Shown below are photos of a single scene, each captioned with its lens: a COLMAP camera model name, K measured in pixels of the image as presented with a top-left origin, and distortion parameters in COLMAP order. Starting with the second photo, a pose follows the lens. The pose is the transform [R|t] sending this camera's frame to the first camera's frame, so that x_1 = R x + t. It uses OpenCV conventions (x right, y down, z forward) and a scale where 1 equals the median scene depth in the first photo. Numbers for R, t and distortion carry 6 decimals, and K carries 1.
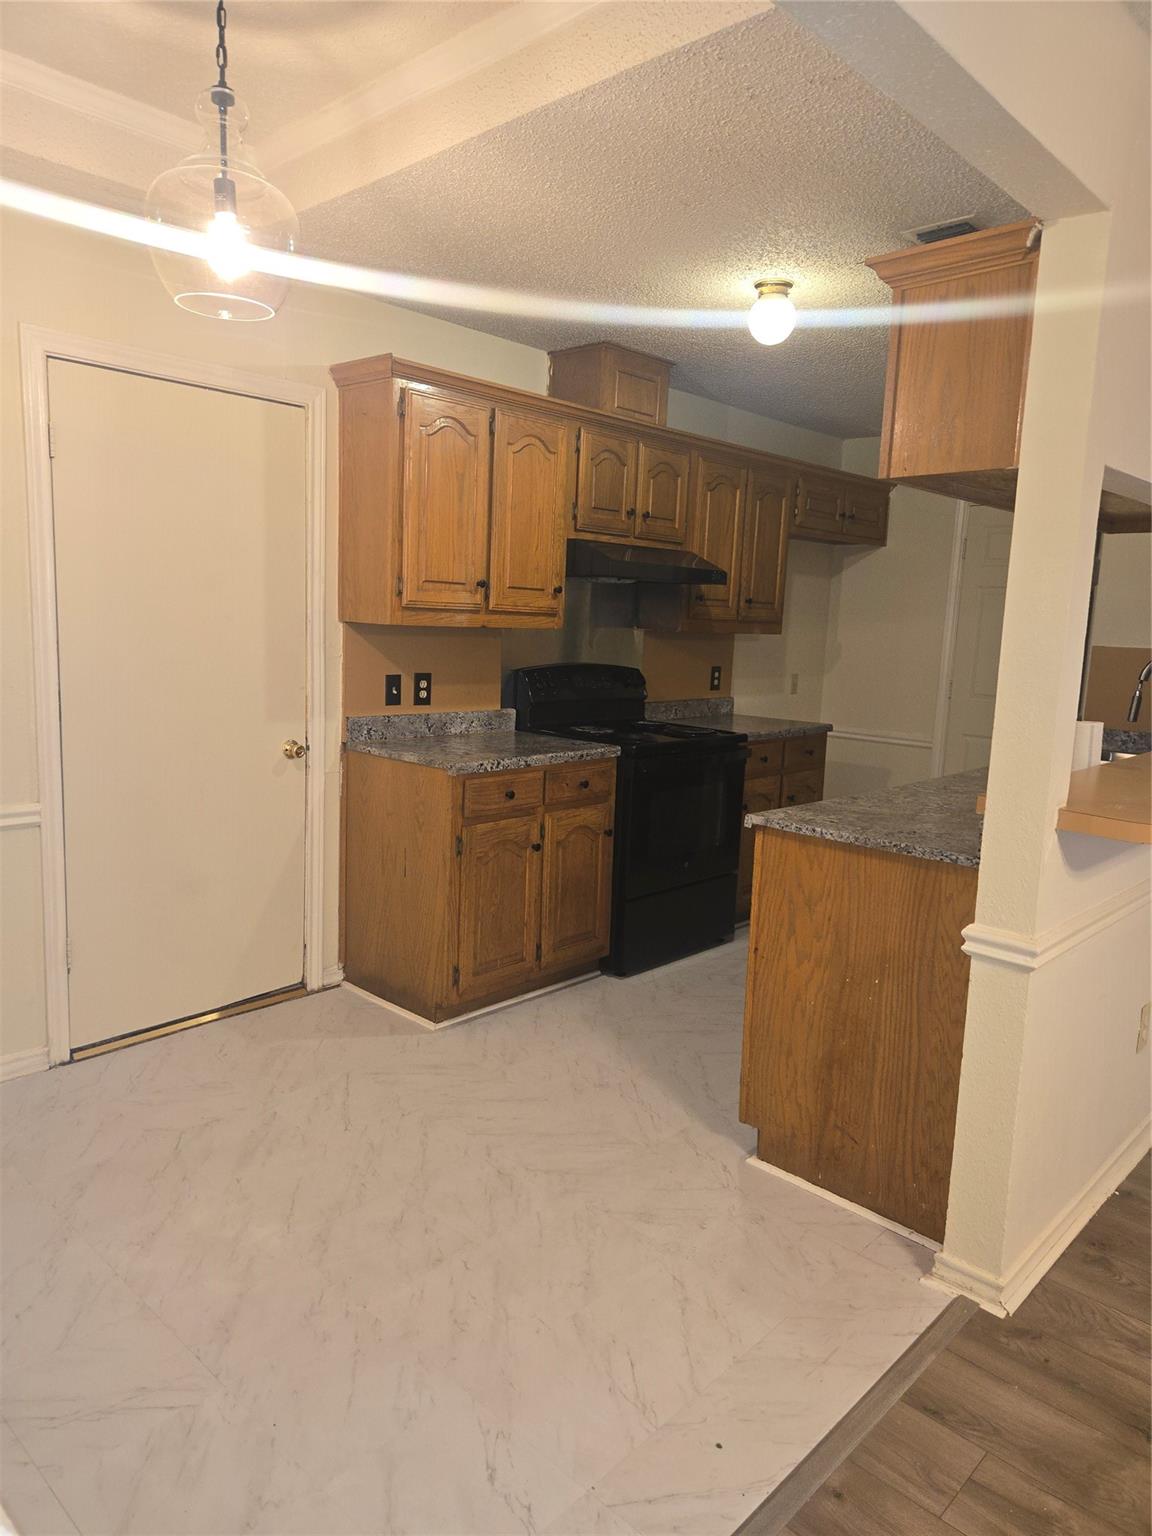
lens RADIAL K [[1038.3, 0, 571.4], [0, 1038.3, 755.5], [0, 0, 1]] dist [0.045485, -0.021724]
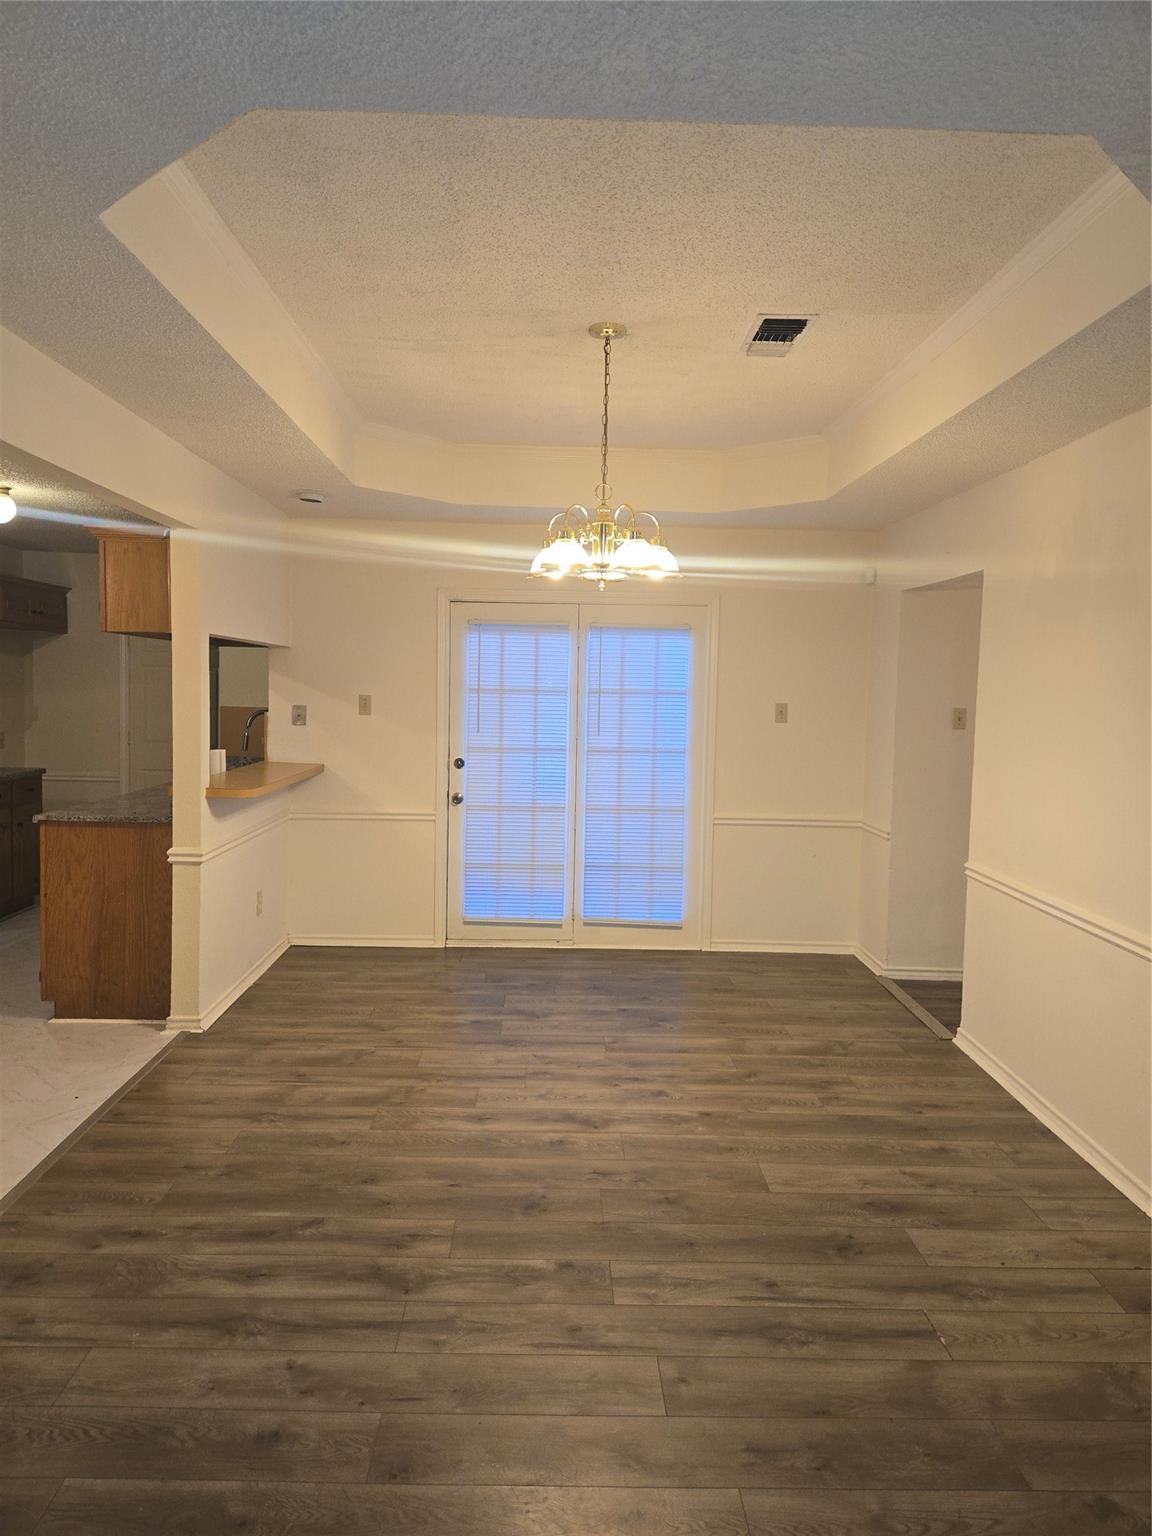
lens RADIAL K [[1038.3, 0, 571.5], [0, 1038.3, 757.1], [0, 0, 1]] dist [0.045485, -0.021724]
pose [[0.716071, -0.069301, 0.694579, -0.402723], [0.100046, 0.994975, -0.003869, 0.057758], [-0.690820, 0.072260, 0.719406, -0.890536]]
